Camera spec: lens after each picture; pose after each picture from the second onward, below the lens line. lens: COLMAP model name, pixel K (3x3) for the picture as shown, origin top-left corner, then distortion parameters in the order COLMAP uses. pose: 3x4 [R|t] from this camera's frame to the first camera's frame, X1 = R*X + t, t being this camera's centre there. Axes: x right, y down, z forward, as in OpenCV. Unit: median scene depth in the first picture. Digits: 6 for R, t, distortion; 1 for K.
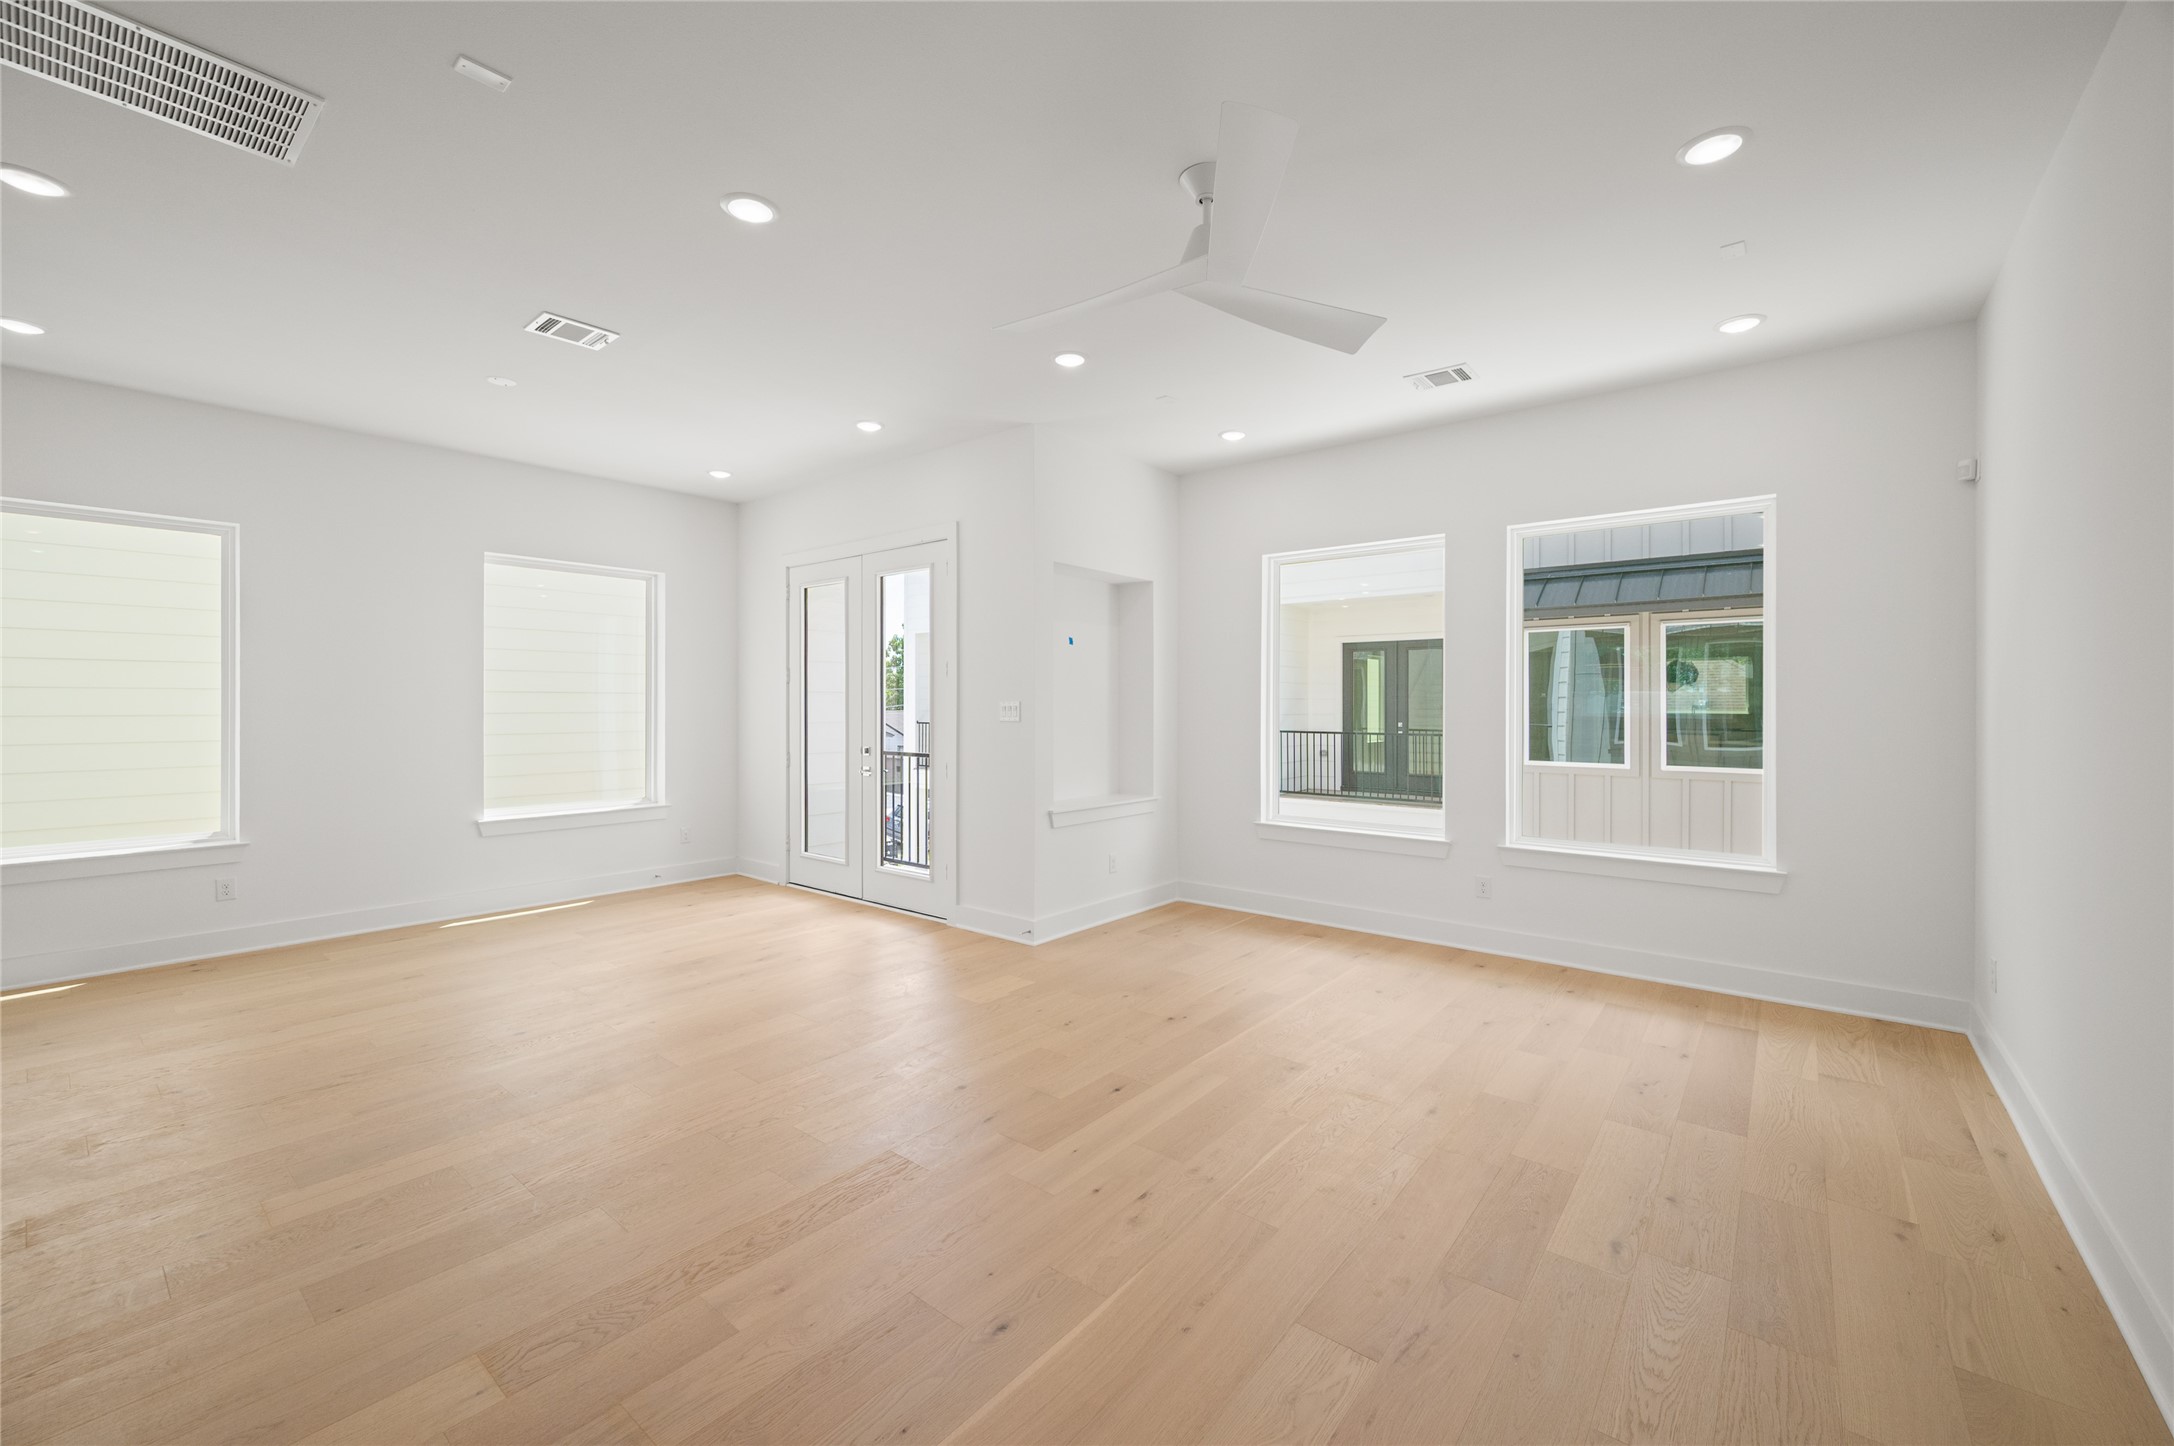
lens RADIAL K [[872.9, 0, 1094.4], [0, 872.9, 695.1], [0, 0, 1]] dist [0.000082, -0.000096]
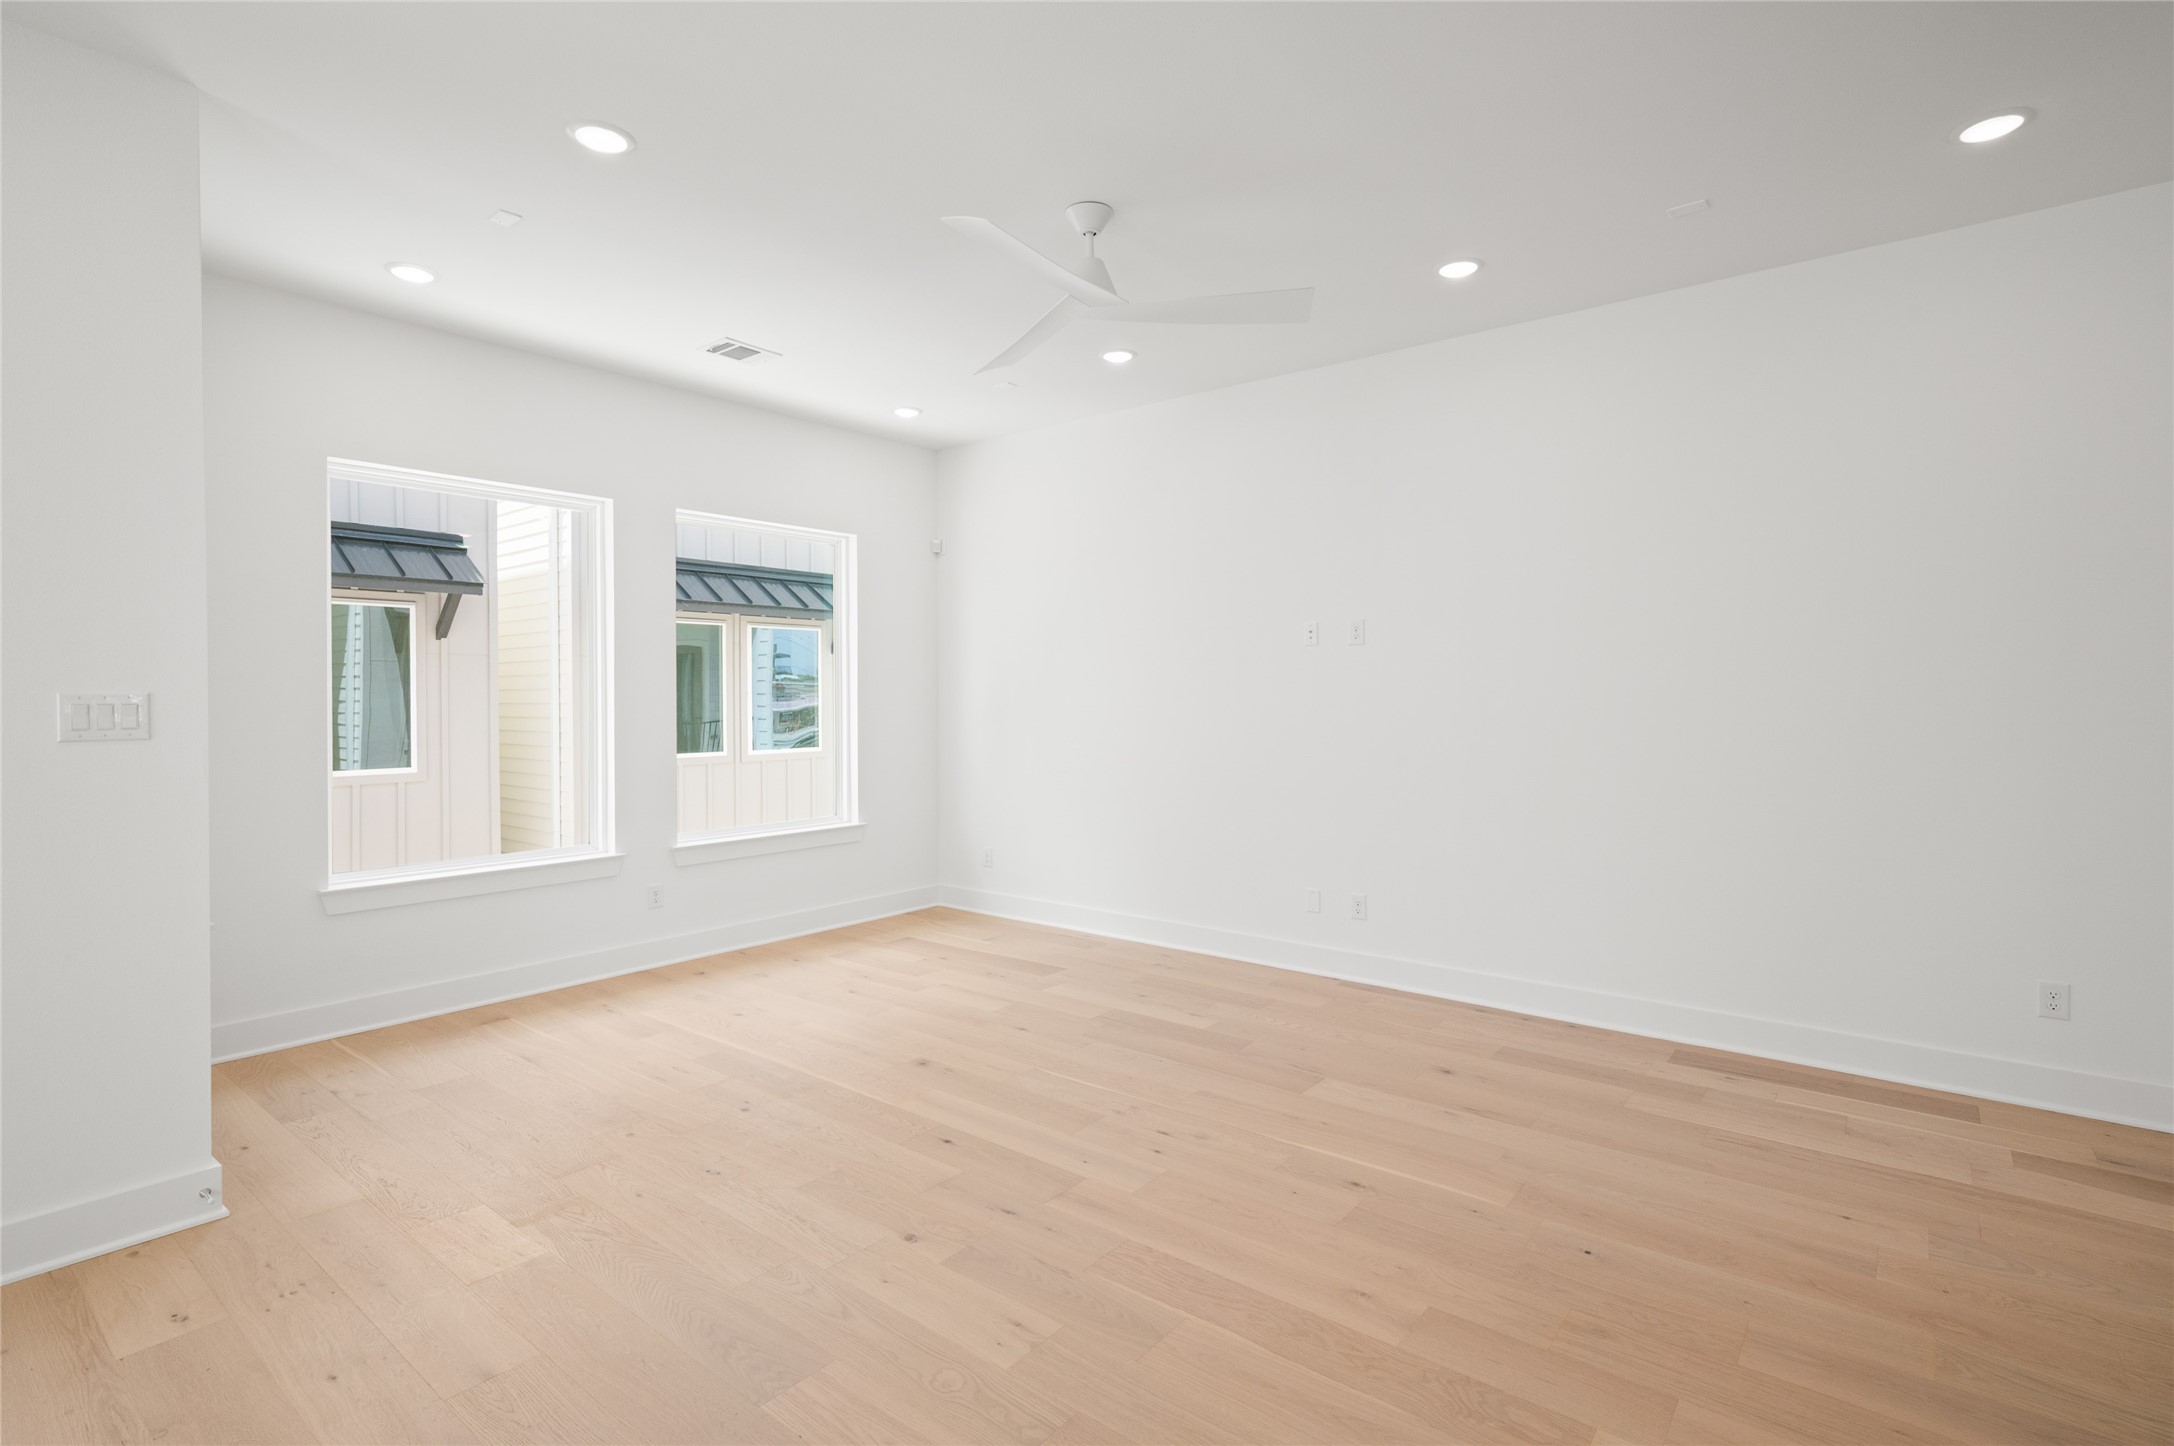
lens RADIAL K [[999.1, 0, 1087.0], [0, 999.1, 723.0], [0, 0, 1]] dist [0.000992, 0.000077]
pose [[0.014514, -0.031670, 0.999393, -0.612933], [-0.007674, 0.999465, 0.031784, -0.000823], [-0.999865, -0.008130, 0.014264, 0.540520]]
